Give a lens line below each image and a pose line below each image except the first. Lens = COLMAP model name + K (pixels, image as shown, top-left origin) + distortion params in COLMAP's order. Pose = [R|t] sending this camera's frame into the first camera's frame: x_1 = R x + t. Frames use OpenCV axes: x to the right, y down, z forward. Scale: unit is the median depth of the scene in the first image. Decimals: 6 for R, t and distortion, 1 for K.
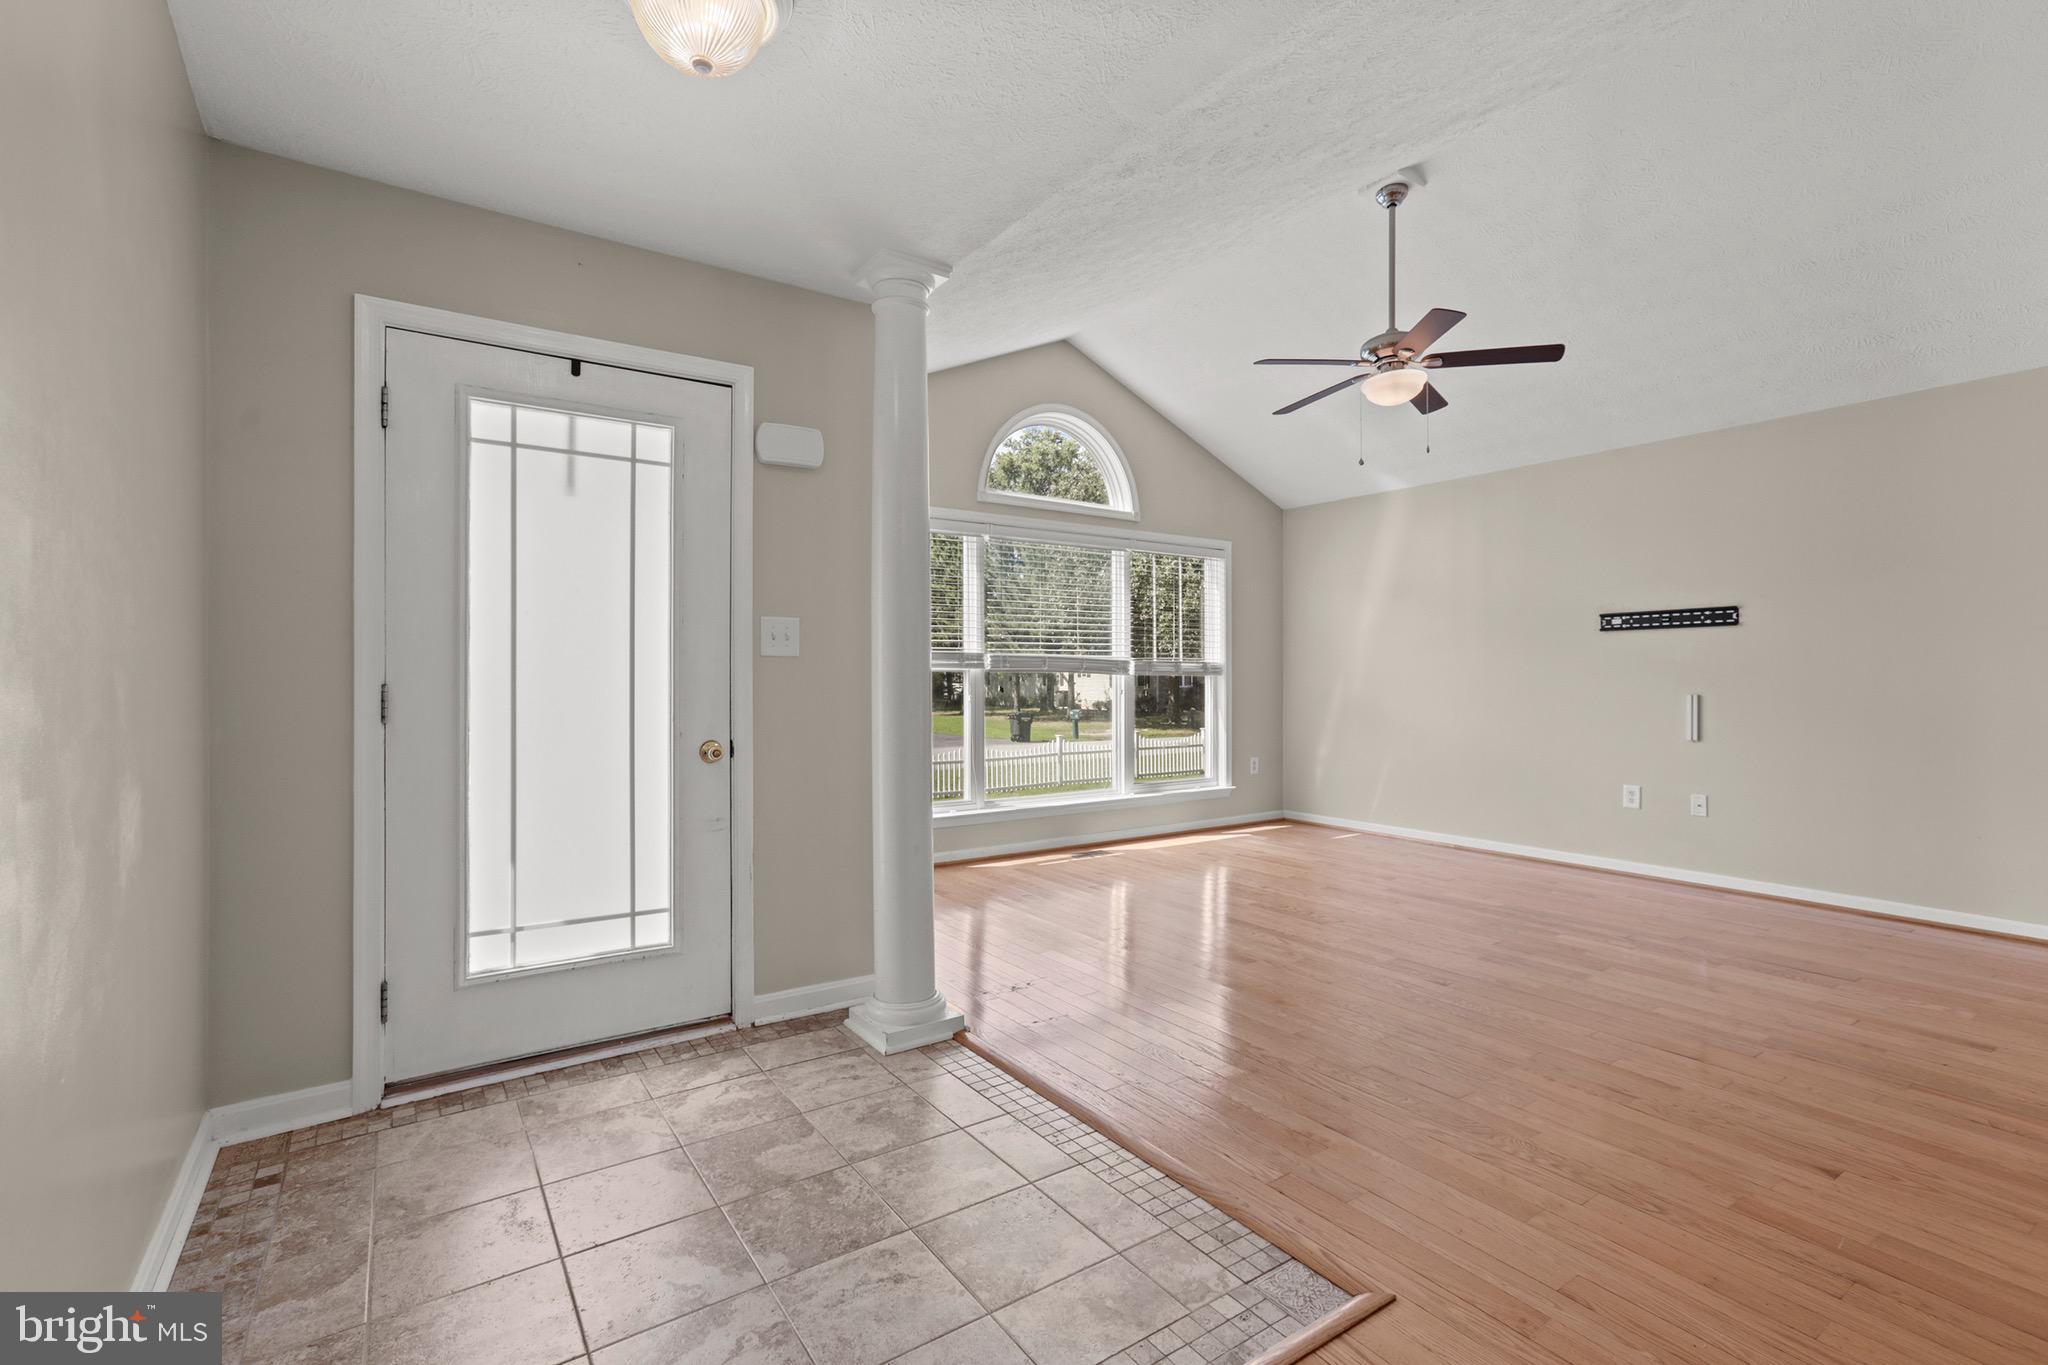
lens RADIAL K [[917.4, 0, 1007.9], [0, 917.4, 670.2], [0, 0, 1]] dist [-0.018460, 0.003833]
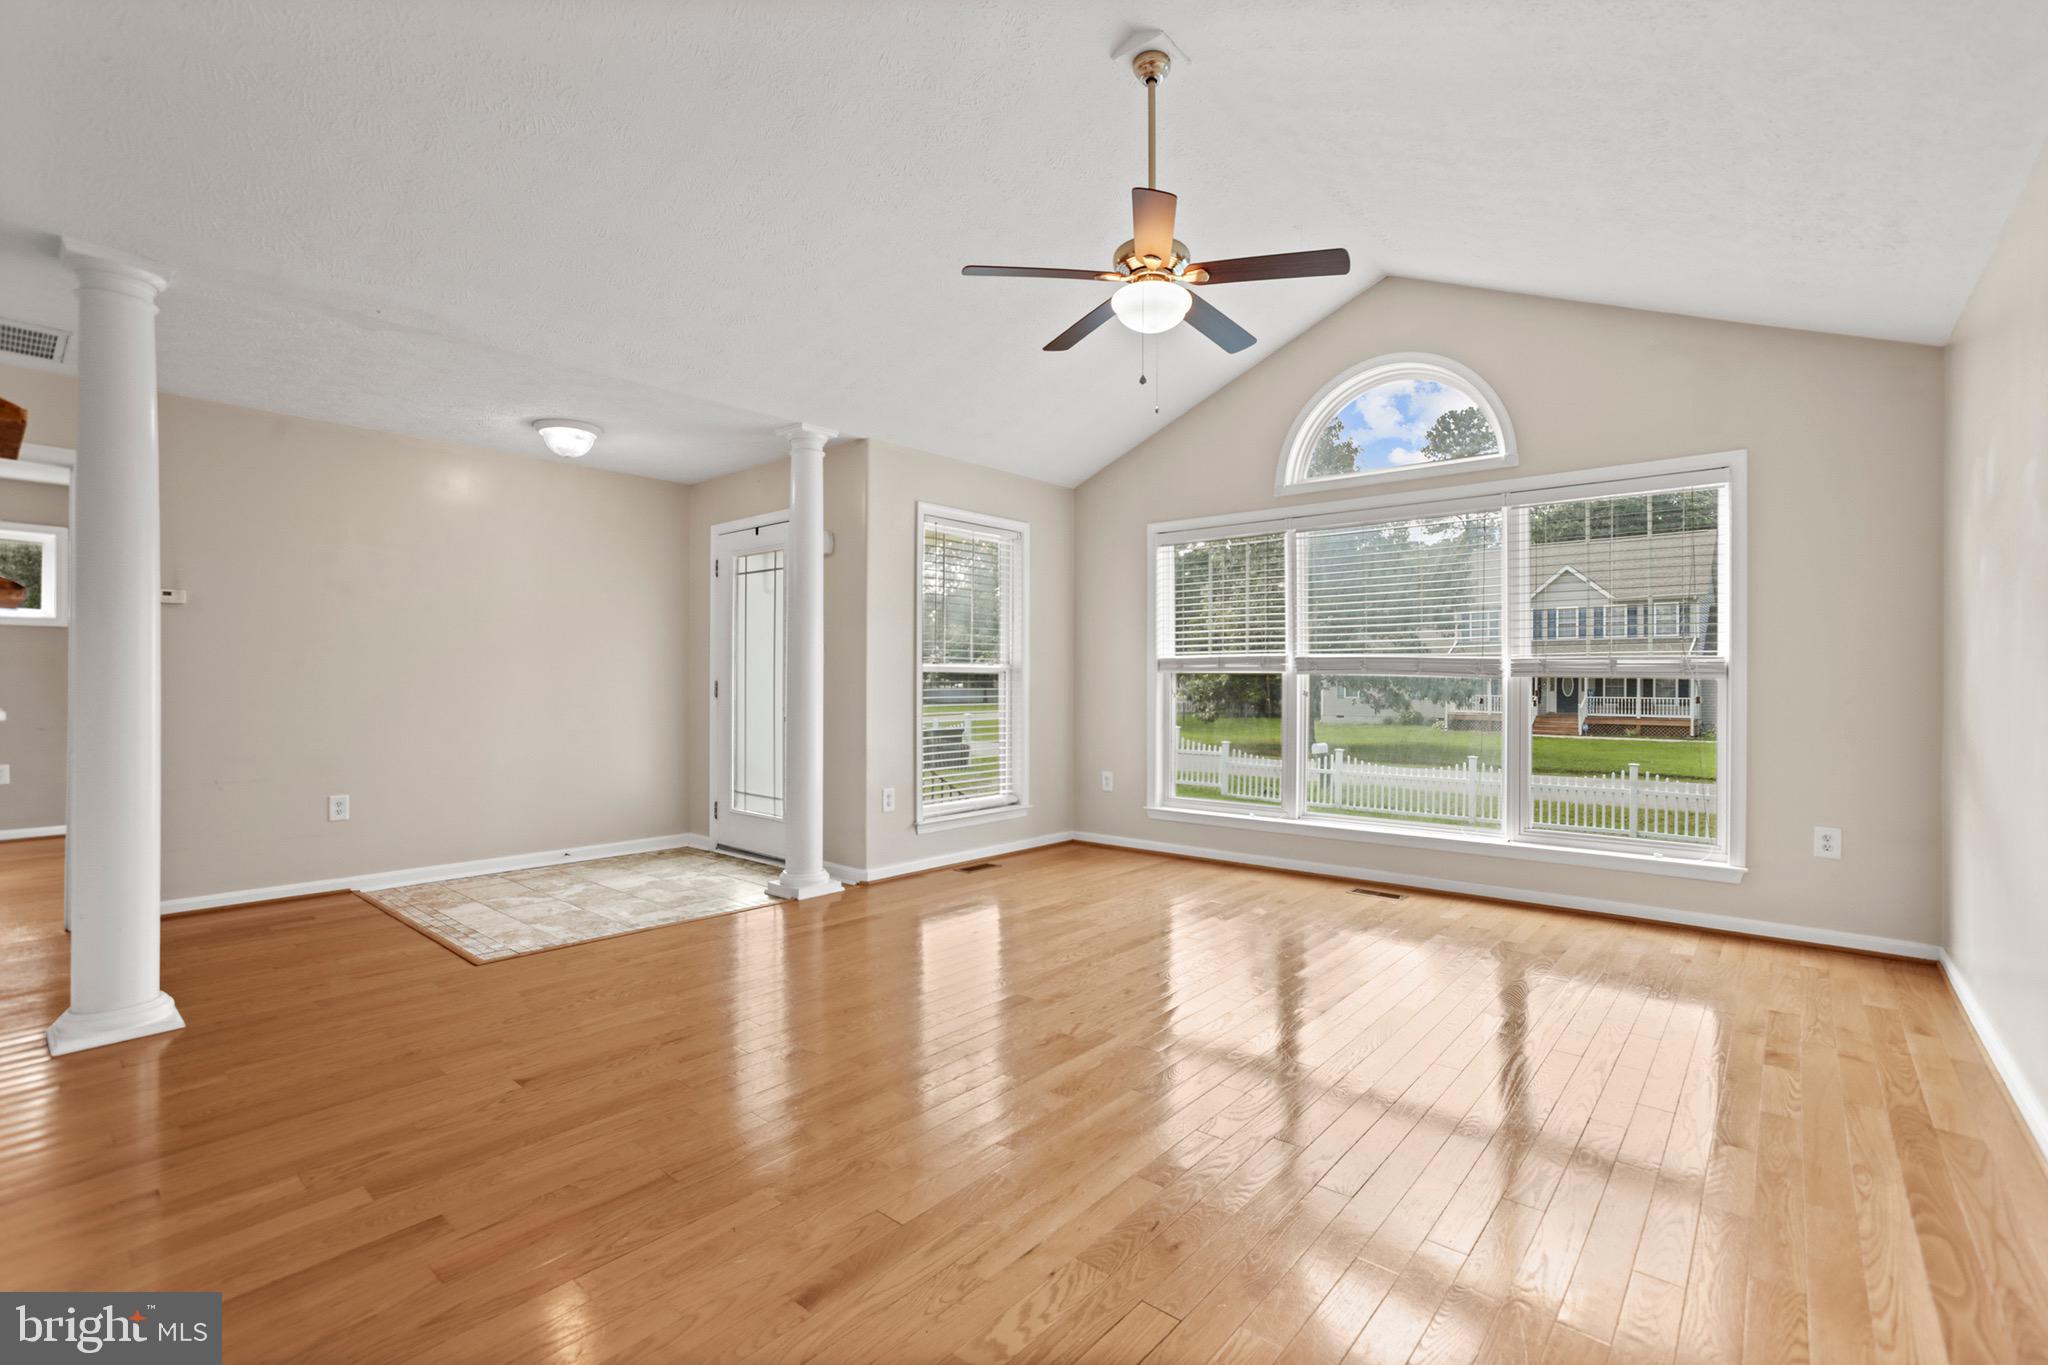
lens RADIAL K [[917.4, 0, 1014.3], [0, 917.4, 690.8], [0, 0, 1]] dist [-0.018460, 0.003833]
pose [[0.265868, 0.006212, -0.963989, 1.652740], [0.000015, 0.999979, 0.006448, 0.022487], [0.964009, -0.001729, 0.265862, 0.962587]]
